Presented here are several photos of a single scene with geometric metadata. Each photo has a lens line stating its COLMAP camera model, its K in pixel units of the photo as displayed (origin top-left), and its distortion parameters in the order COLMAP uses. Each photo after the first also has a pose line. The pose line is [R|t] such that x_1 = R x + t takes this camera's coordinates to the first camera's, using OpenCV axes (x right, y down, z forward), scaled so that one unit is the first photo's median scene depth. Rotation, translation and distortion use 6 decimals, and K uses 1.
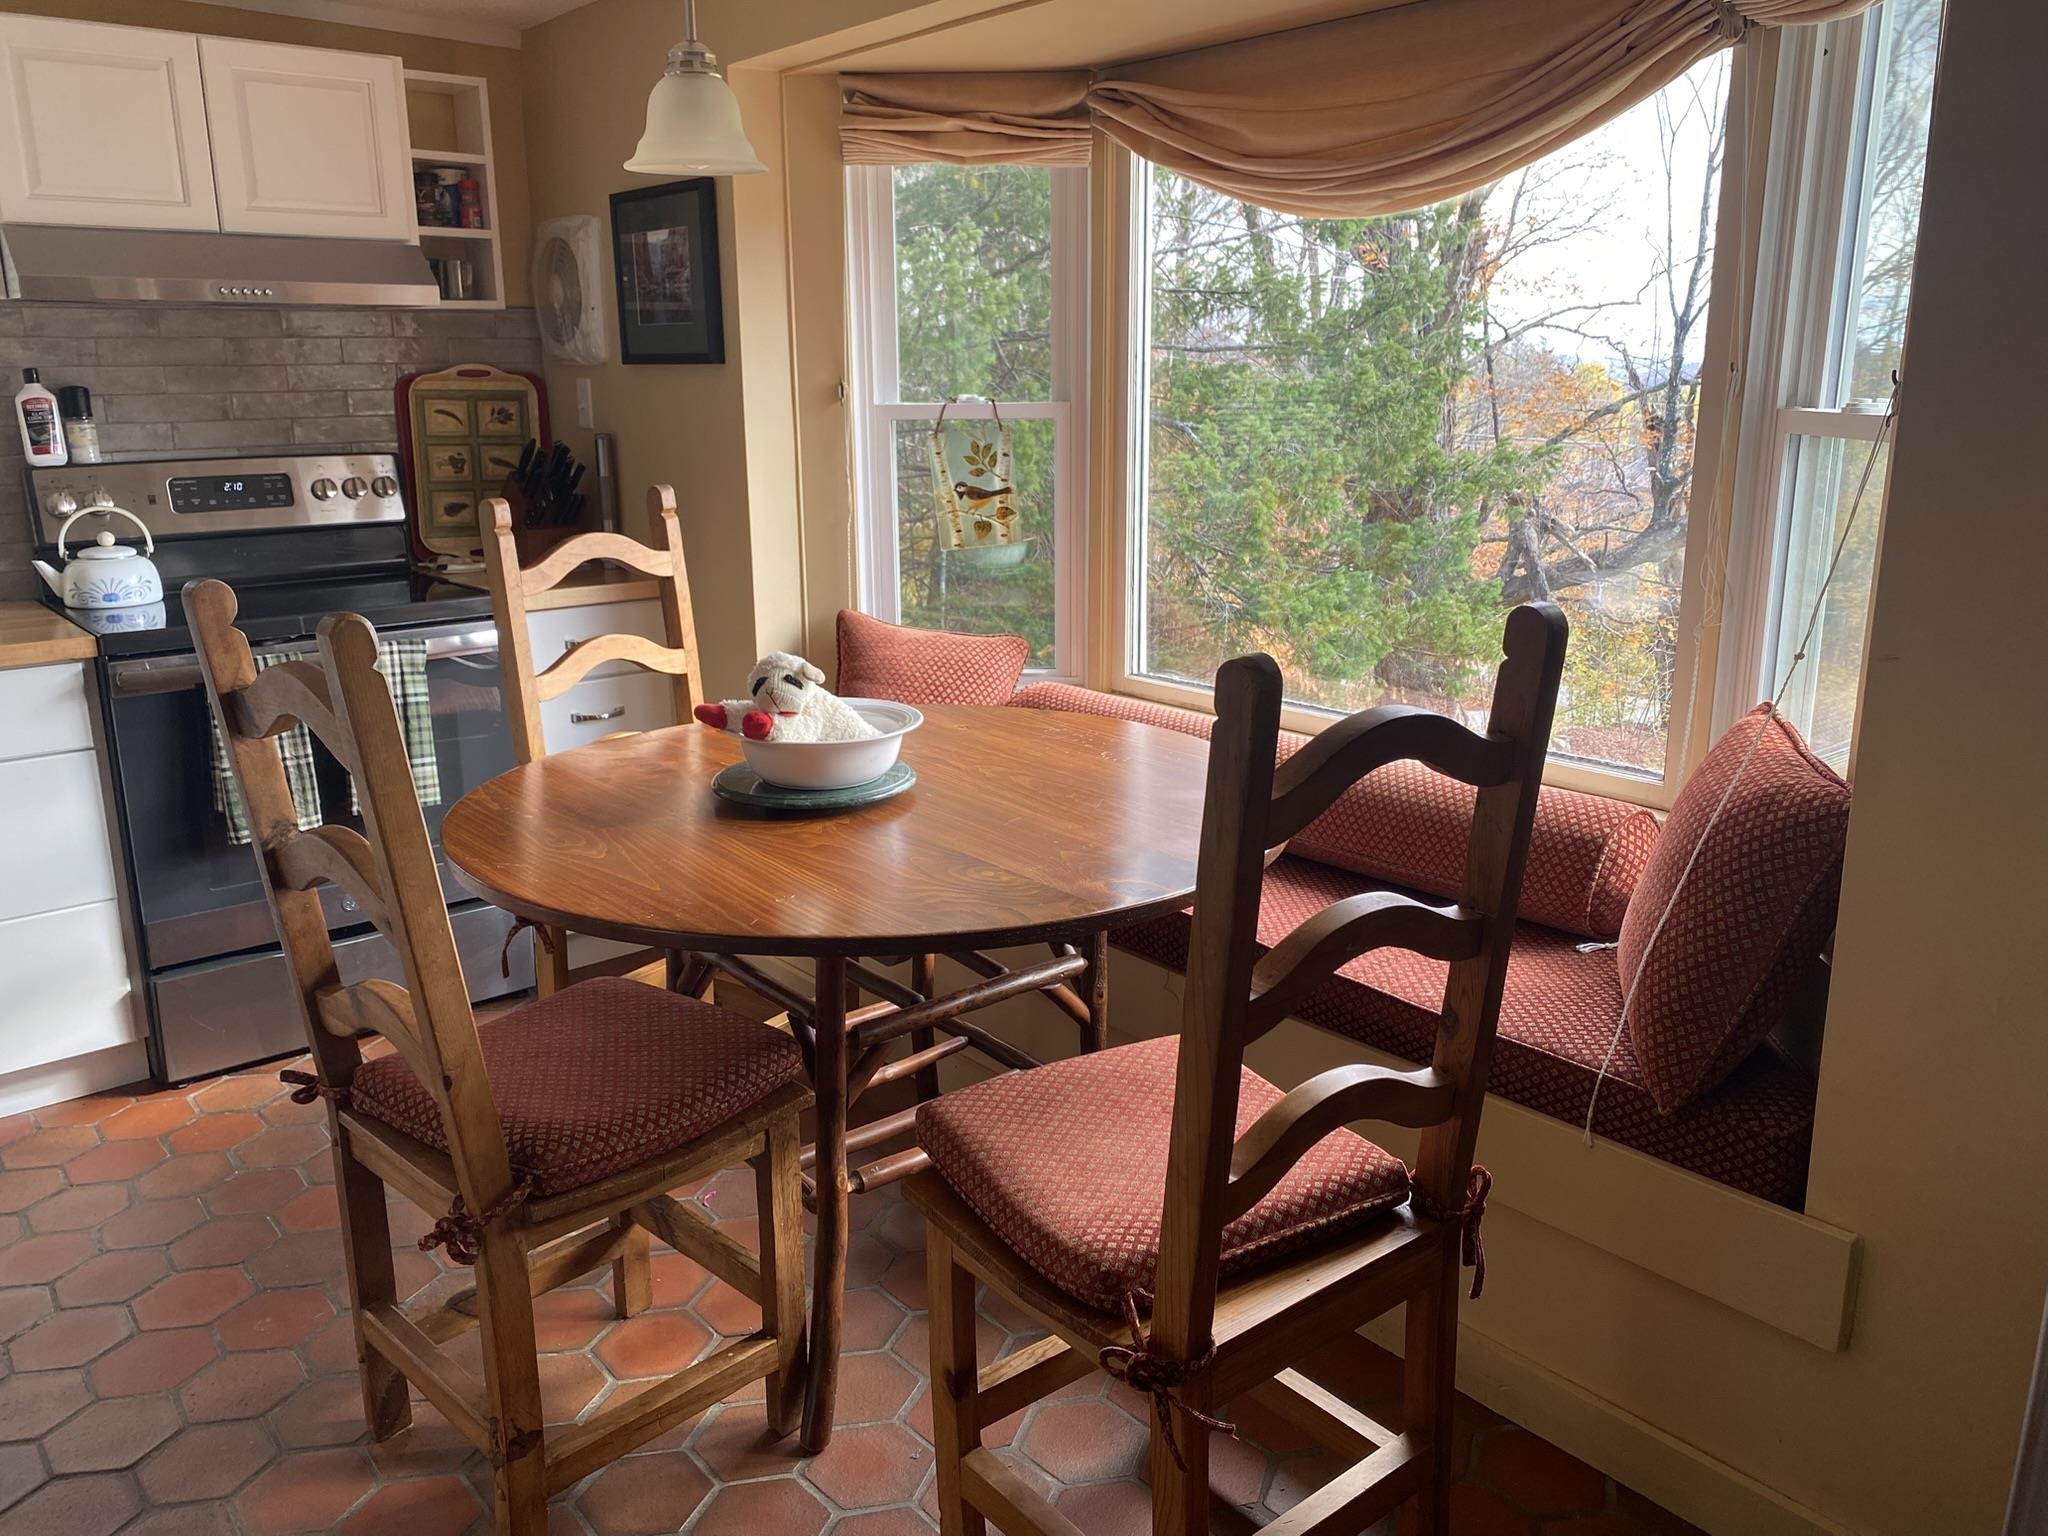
lens RADIAL K [[1563.3, 0, 1020.5], [0, 1563.3, 734.7], [0, 0, 1]] dist [0.008712, -0.000434]
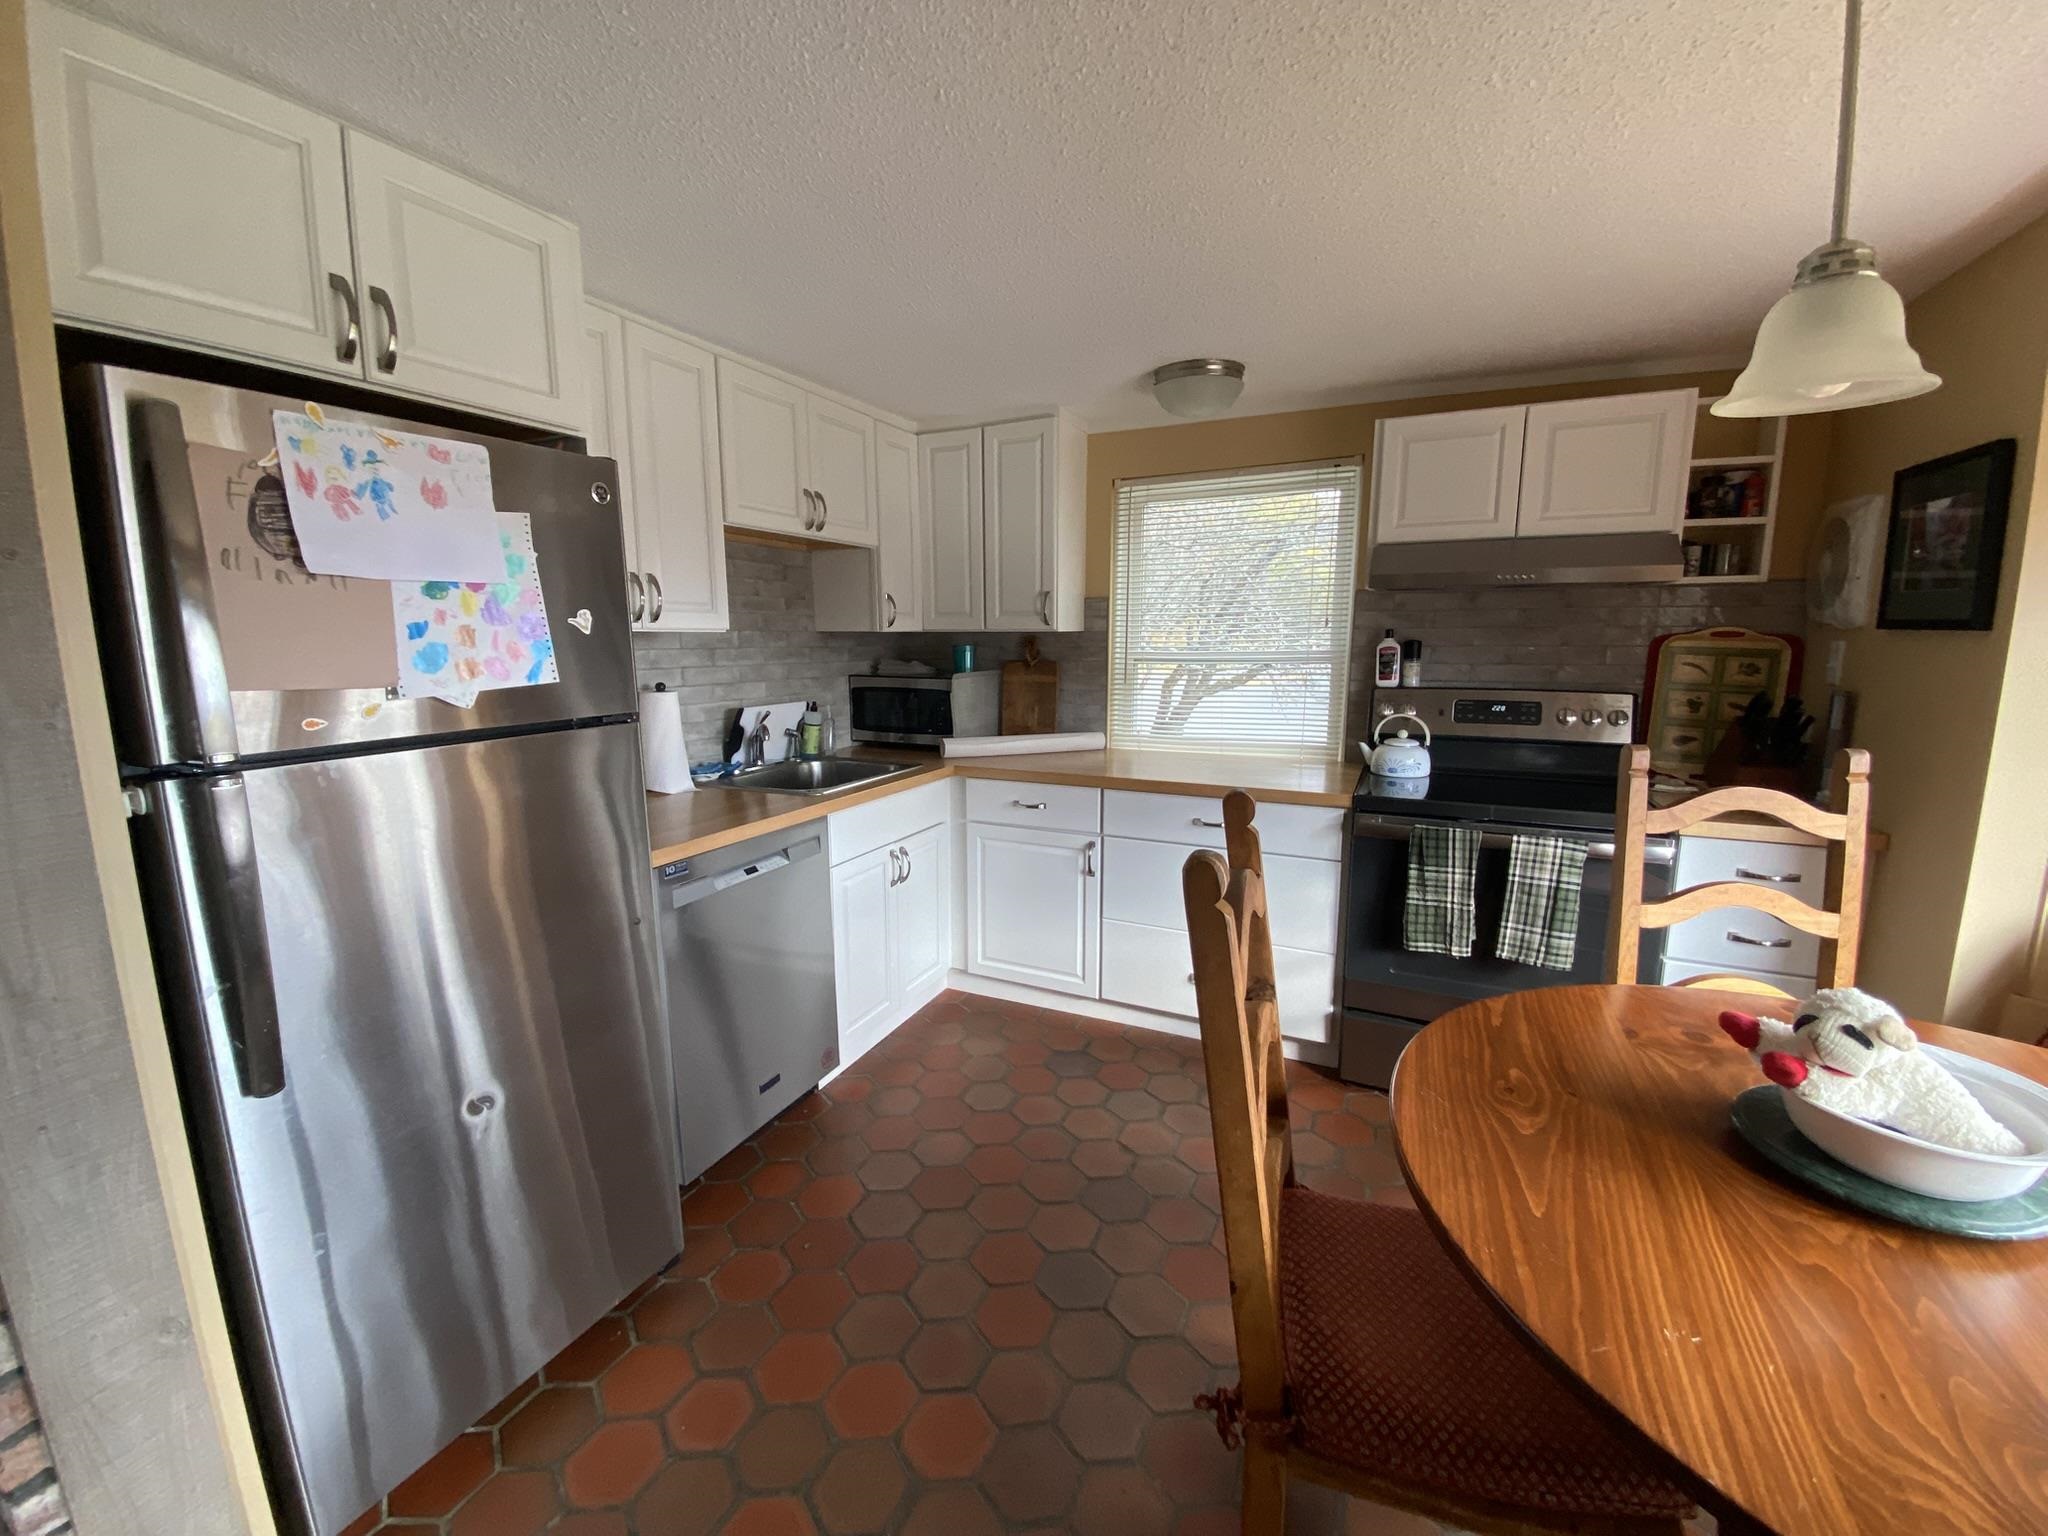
lens RADIAL K [[825.6, 0, 1018.2], [0, 825.6, 763.6], [0, 0, 1]] dist [0.017874, -0.021933]
pose [[0.416554, 0.151846, -0.896340, 0.016509], [-0.208915, 0.975554, 0.068177, -0.069892], [0.884781, 0.158859, 0.438094, 0.280623]]
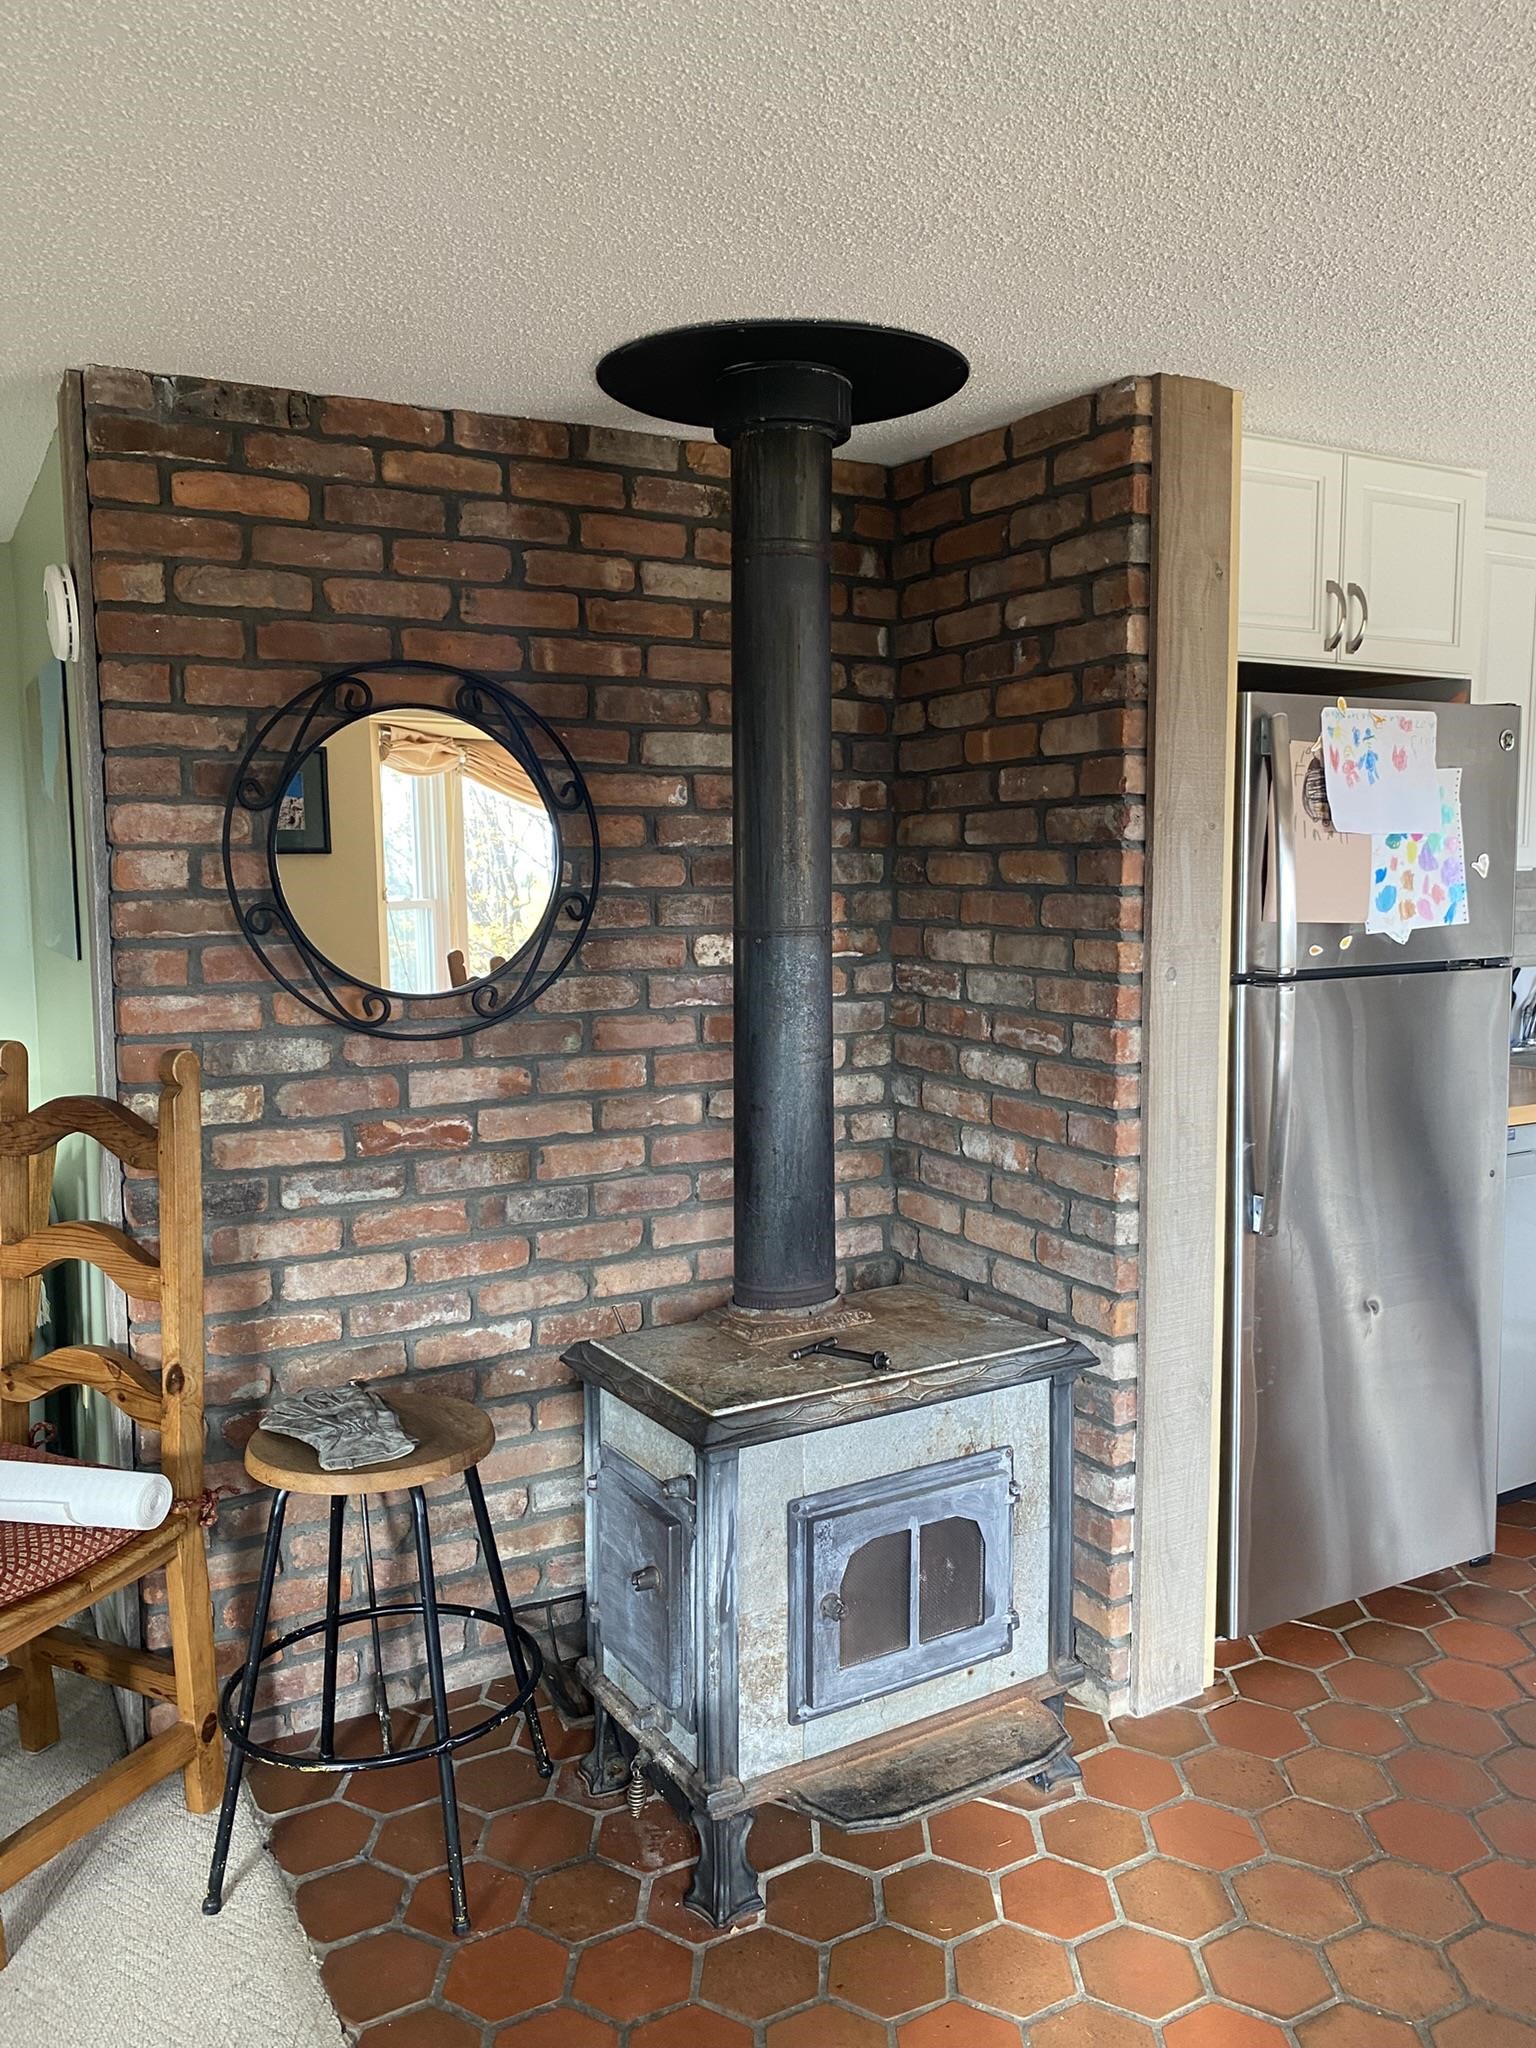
lens RADIAL K [[1540.4, 0, 768.0], [0, 1540.4, 1024.0], [0, 0, 1]] dist [0.065722, -0.102531]
pose [[-0.184176, 0.113803, -0.976283, 0.434842], [-0.217512, 0.963928, 0.153397, -0.025929], [0.958524, 0.240605, -0.152779, 0.026240]]
